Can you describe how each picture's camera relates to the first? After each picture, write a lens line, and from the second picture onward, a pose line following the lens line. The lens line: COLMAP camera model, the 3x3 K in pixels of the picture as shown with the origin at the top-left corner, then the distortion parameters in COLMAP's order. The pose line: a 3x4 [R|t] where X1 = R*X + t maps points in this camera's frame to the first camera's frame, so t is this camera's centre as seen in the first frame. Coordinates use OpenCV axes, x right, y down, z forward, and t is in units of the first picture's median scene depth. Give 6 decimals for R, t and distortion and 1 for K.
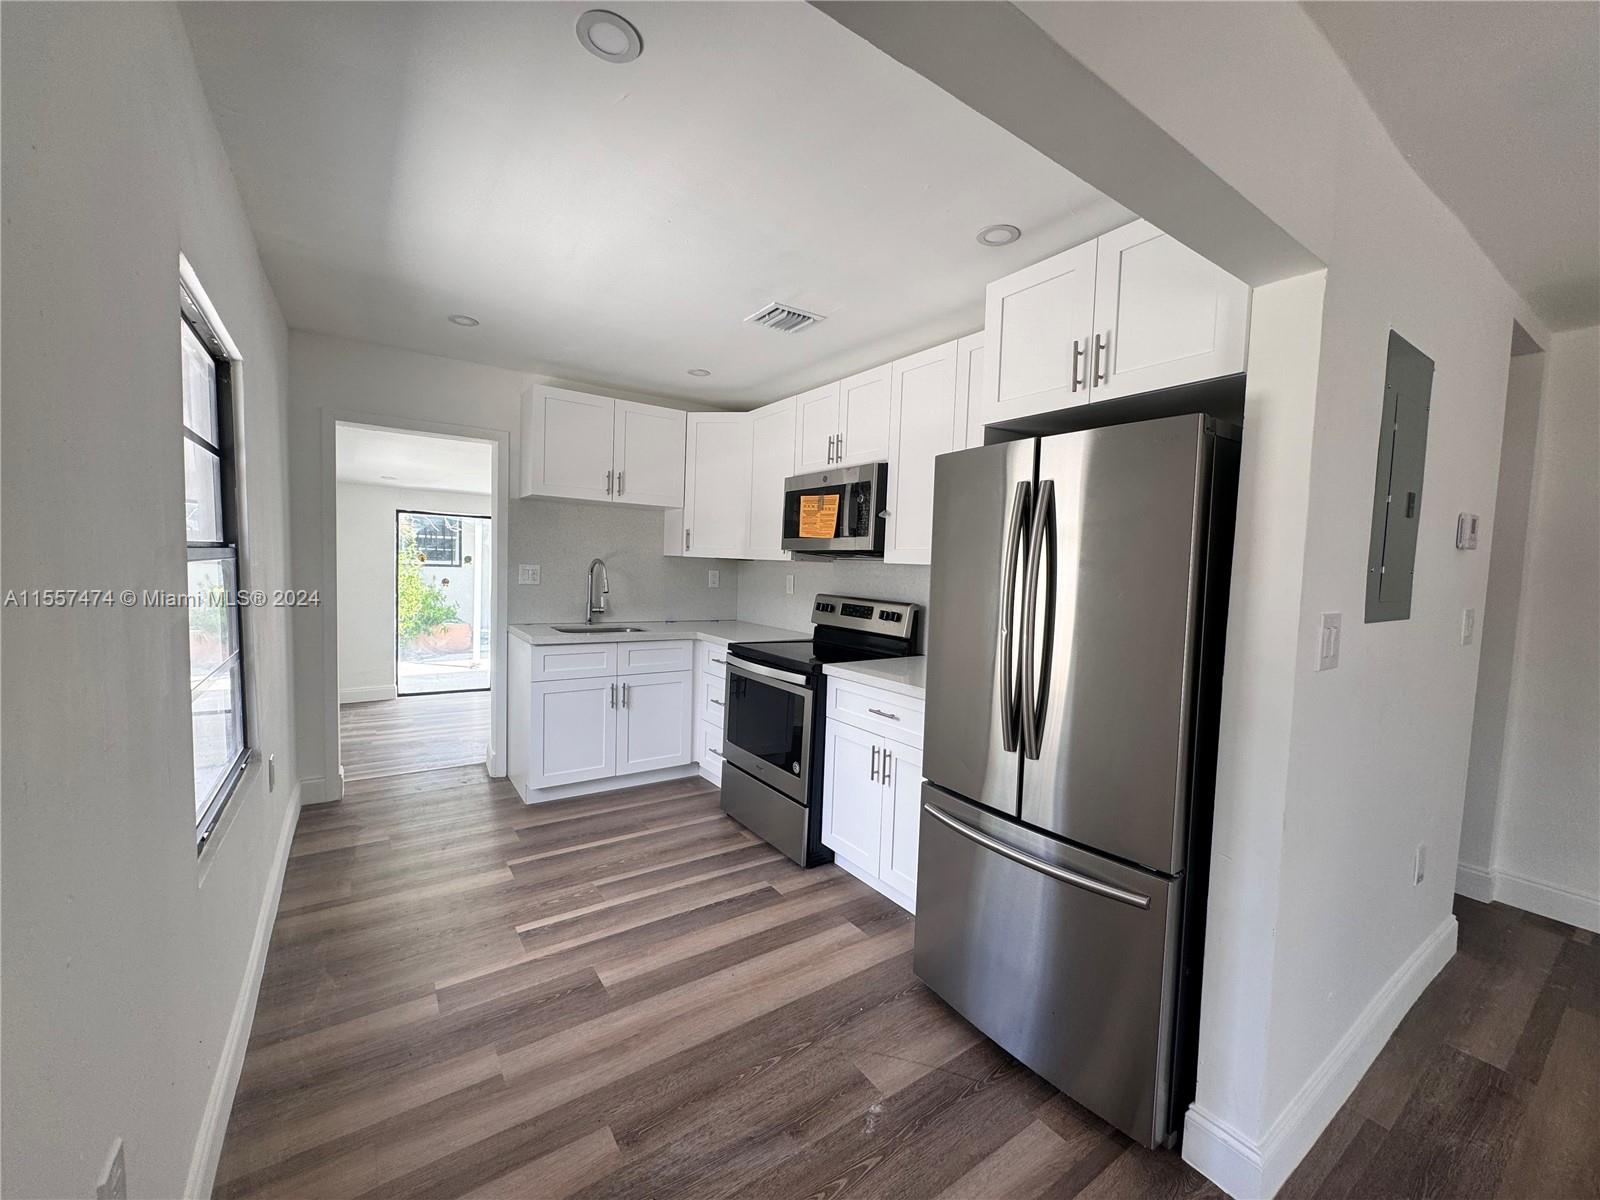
lens RADIAL K [[638.1, 0, 799.4], [0, 638.1, 599.8], [0, 0, 1]] dist [-0.003889, 0.000859]
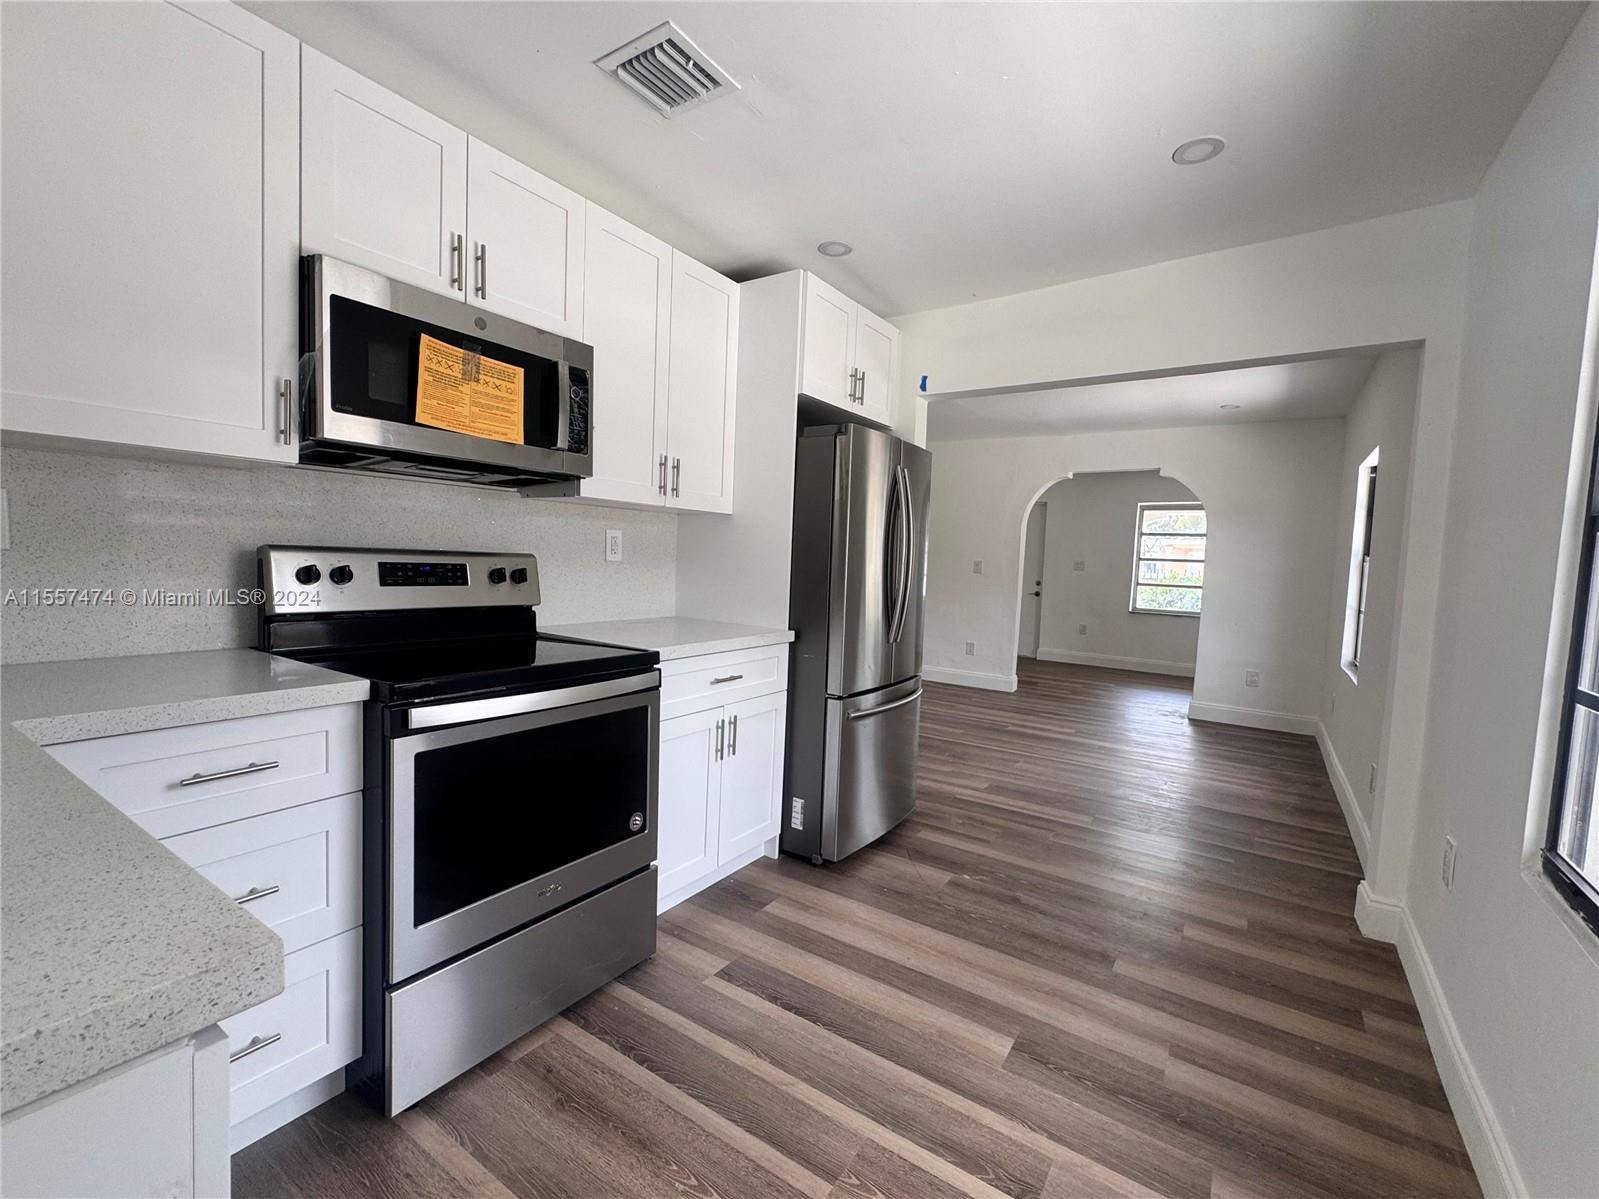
lens RADIAL K [[689.6, 0, 801.2], [0, 689.6, 596.8], [0, 0, 1]] dist [0.000035, 0.000327]
pose [[-0.367606, -0.104016, 0.924146, -0.754016], [-0.001507, 0.993791, 0.111255, -0.038596], [-0.929980, 0.039505, -0.365481, 1.221808]]
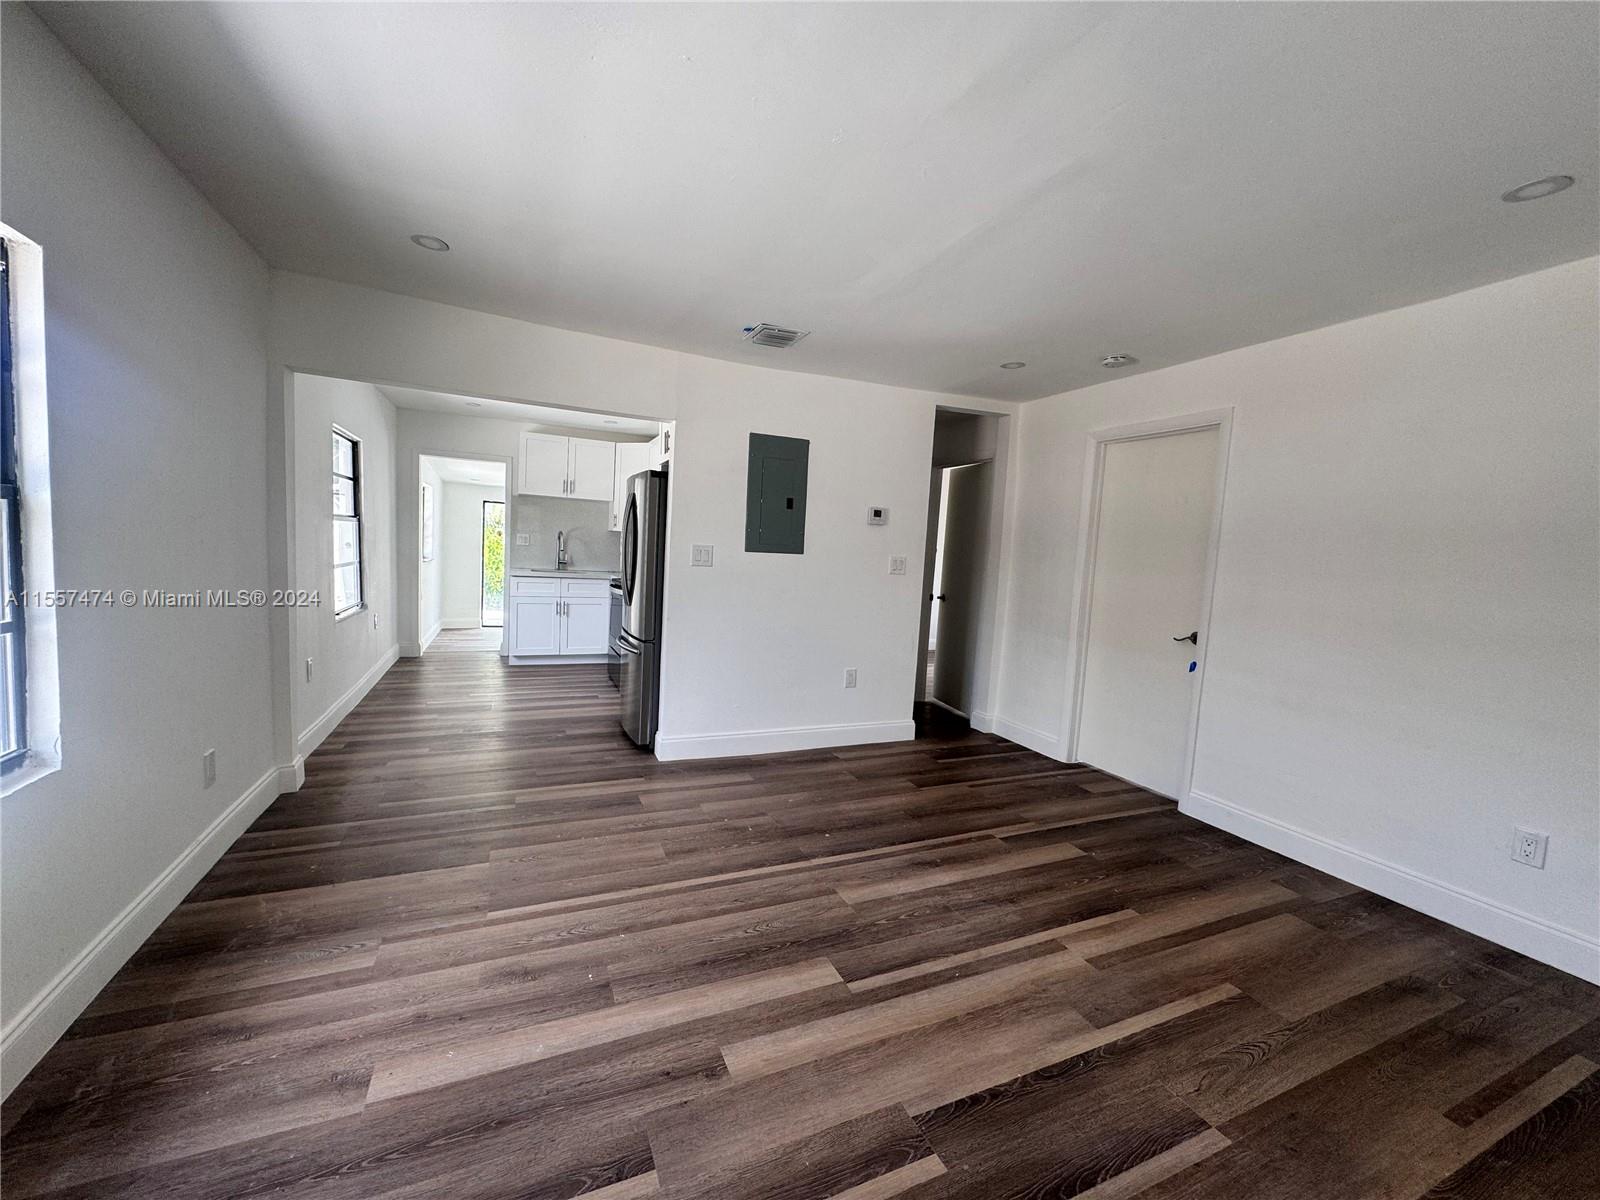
lens RADIAL K [[638.1, 0, 807.0], [0, 638.1, 606.3], [0, 0, 1]] dist [-0.003889, 0.000859]
pose [[0.984955, 0.035348, -0.169156, 0.992784], [-0.030727, 0.999082, 0.029860, 0.103694], [0.170056, -0.024213, 0.985137, -0.903144]]
